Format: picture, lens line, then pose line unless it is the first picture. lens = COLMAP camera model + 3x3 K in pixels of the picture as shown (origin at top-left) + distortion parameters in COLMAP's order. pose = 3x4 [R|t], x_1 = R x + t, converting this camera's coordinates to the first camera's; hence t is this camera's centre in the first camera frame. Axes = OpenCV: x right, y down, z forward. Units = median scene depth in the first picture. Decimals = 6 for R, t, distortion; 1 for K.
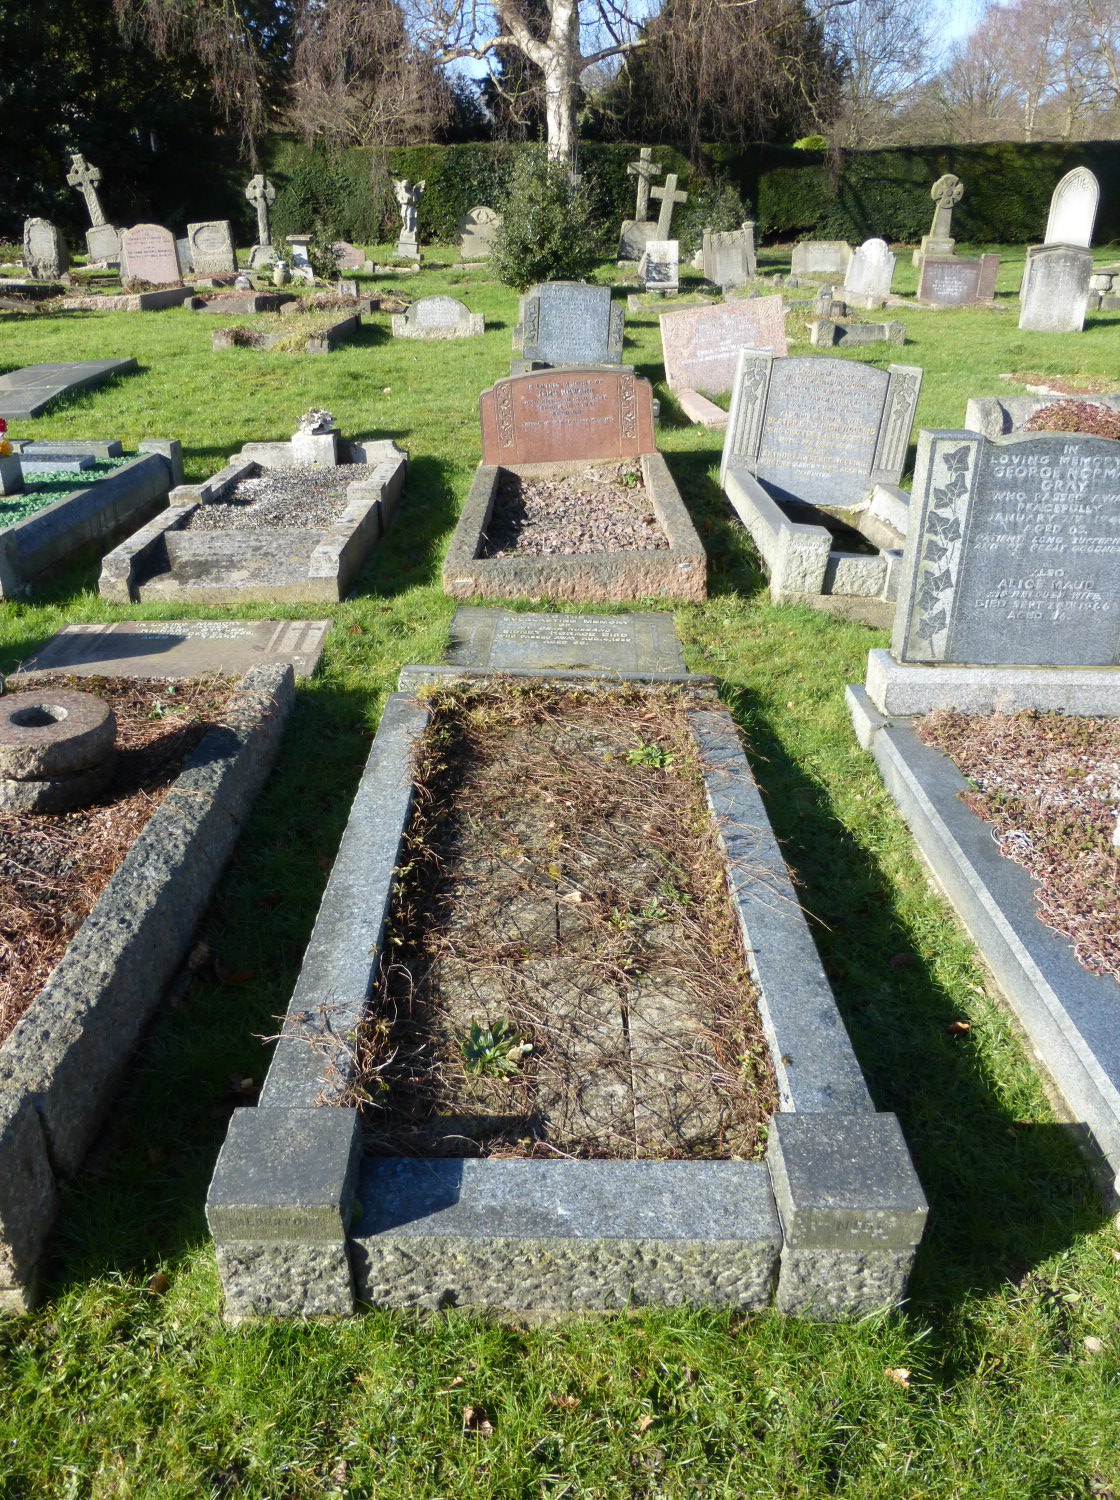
lens RADIAL K [[1120.8, 0, 560.0], [0, 1120.8, 750.0], [0, 0, 1]] dist [-0.045100, 0.039920]
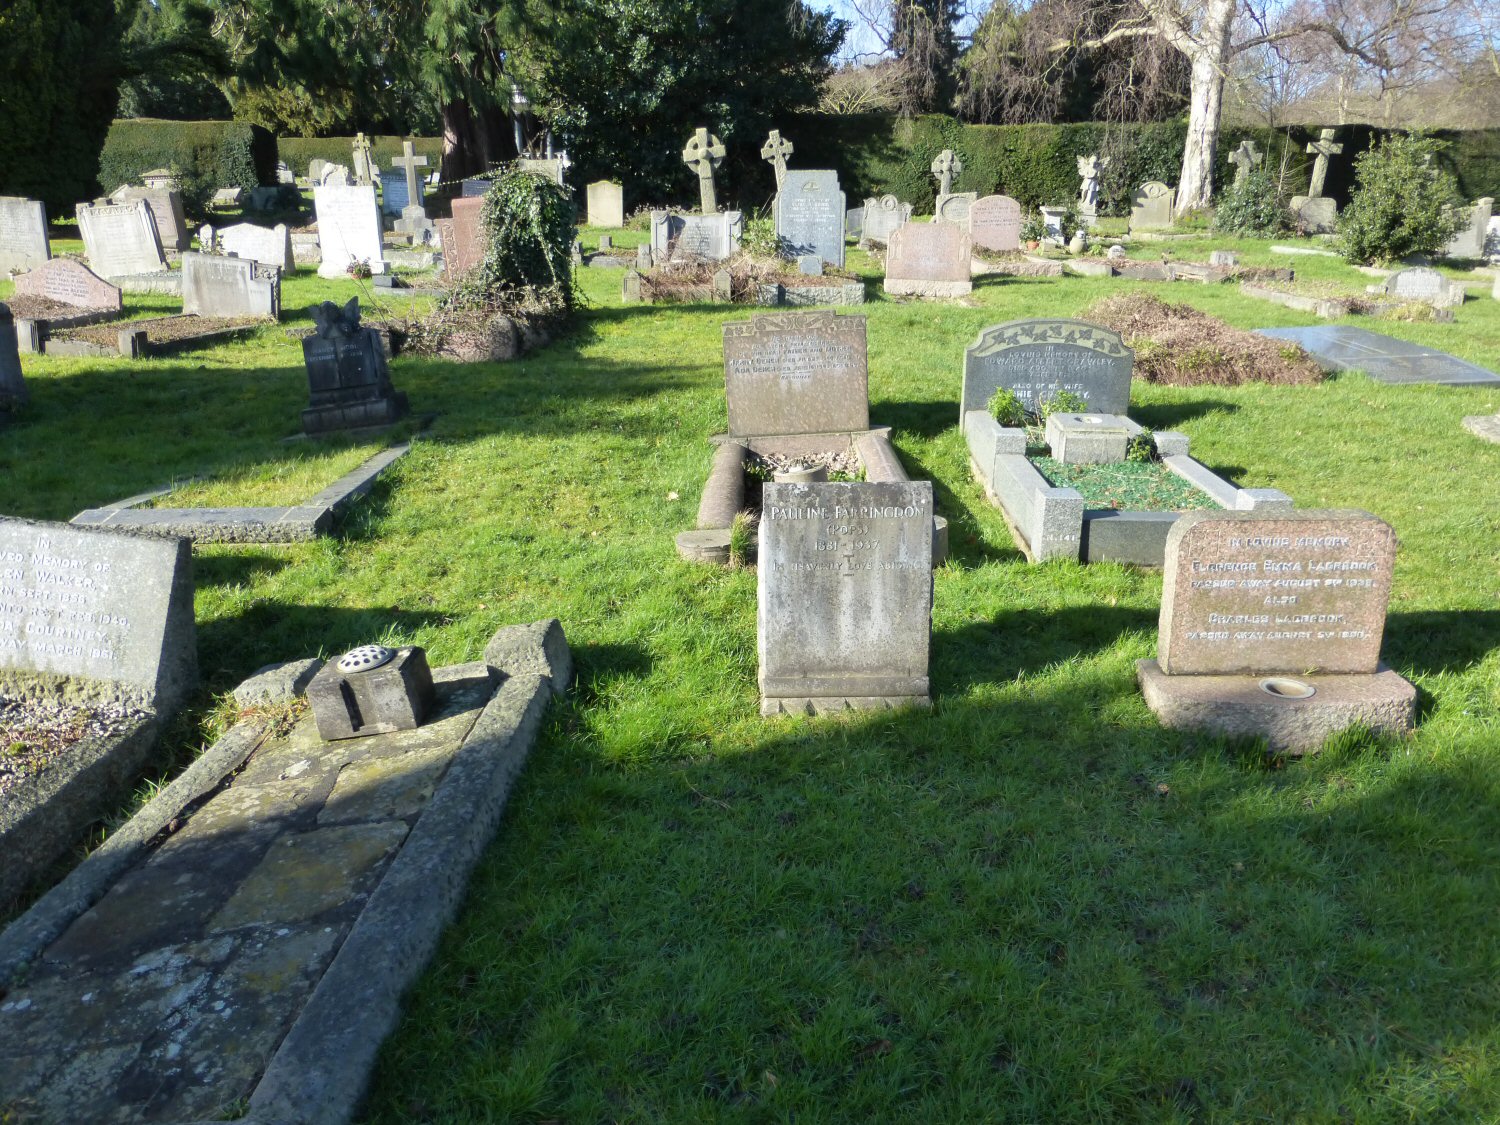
lens RADIAL K [[1120.8, 0, 758.3], [0, 1120.8, 558.0], [0, 0, 1]] dist [-0.045100, 0.039920]
pose [[0.999604, 0.011248, -0.025791, -0.425527], [-0.014443, 0.991769, -0.127226, -0.004215], [0.024148, 0.127548, 0.991538, 0.009203]]
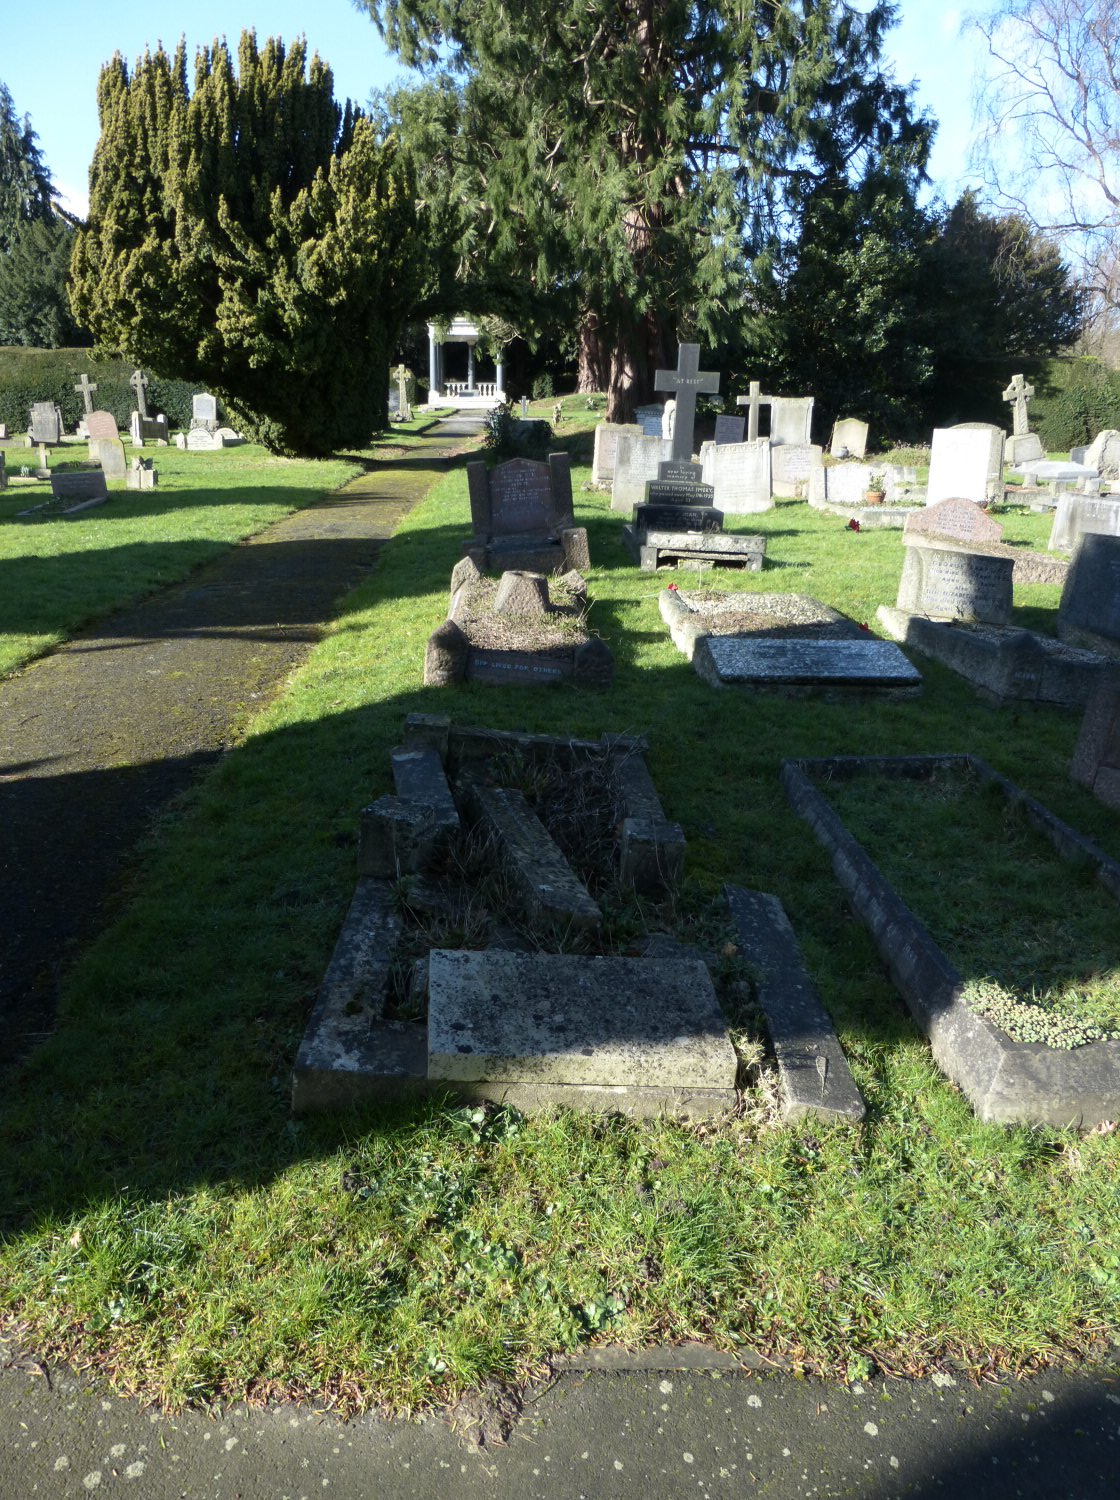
lens RADIAL K [[1120.8, 0, 560.0], [0, 1120.8, 750.0], [0, 0, 1]] dist [-0.045100, 0.039920]
pose [[0.999222, -0.002879, 0.039337, -0.959755], [0.009002, 0.987657, -0.156375, 0.010101], [-0.038401, 0.156607, 0.986914, -0.034370]]
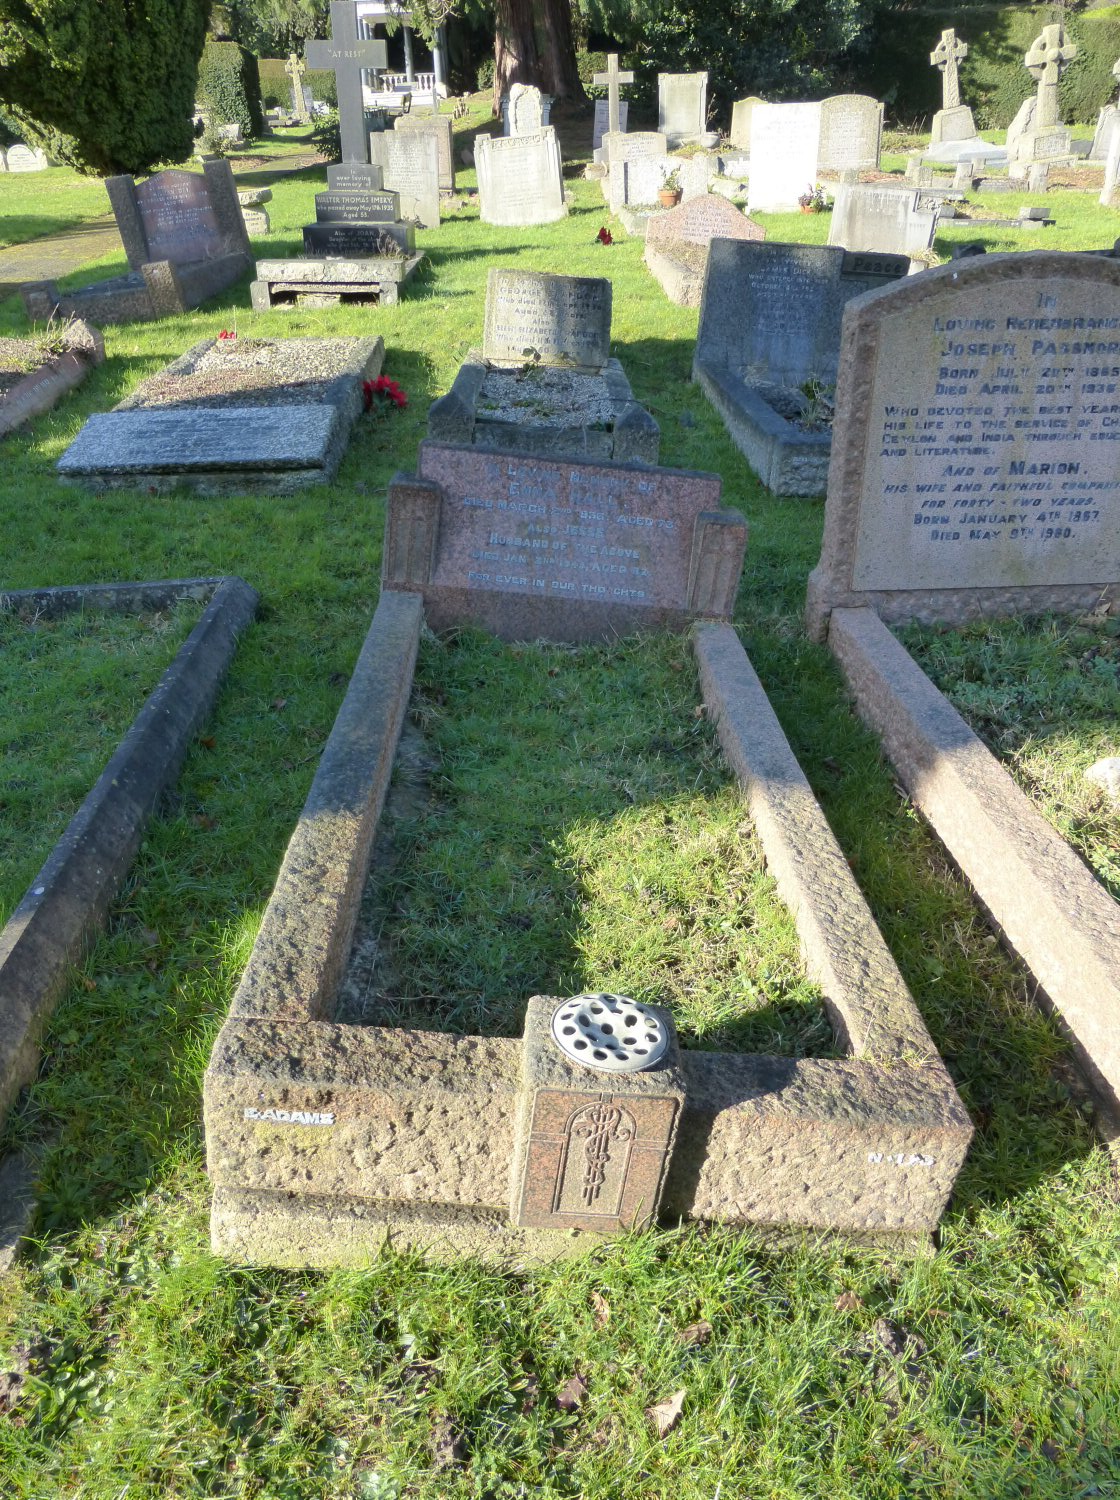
lens RADIAL K [[1116.9, 0, 560.0], [0, 1116.9, 750.0], [0, 0, 1]] dist [-0.026484, 0.019181]
pose [[0.998921, -0.044711, 0.012576, -0.820633], [0.043655, 0.996266, 0.074492, -0.007828], [-0.015860, -0.073862, 0.997142, 0.013153]]
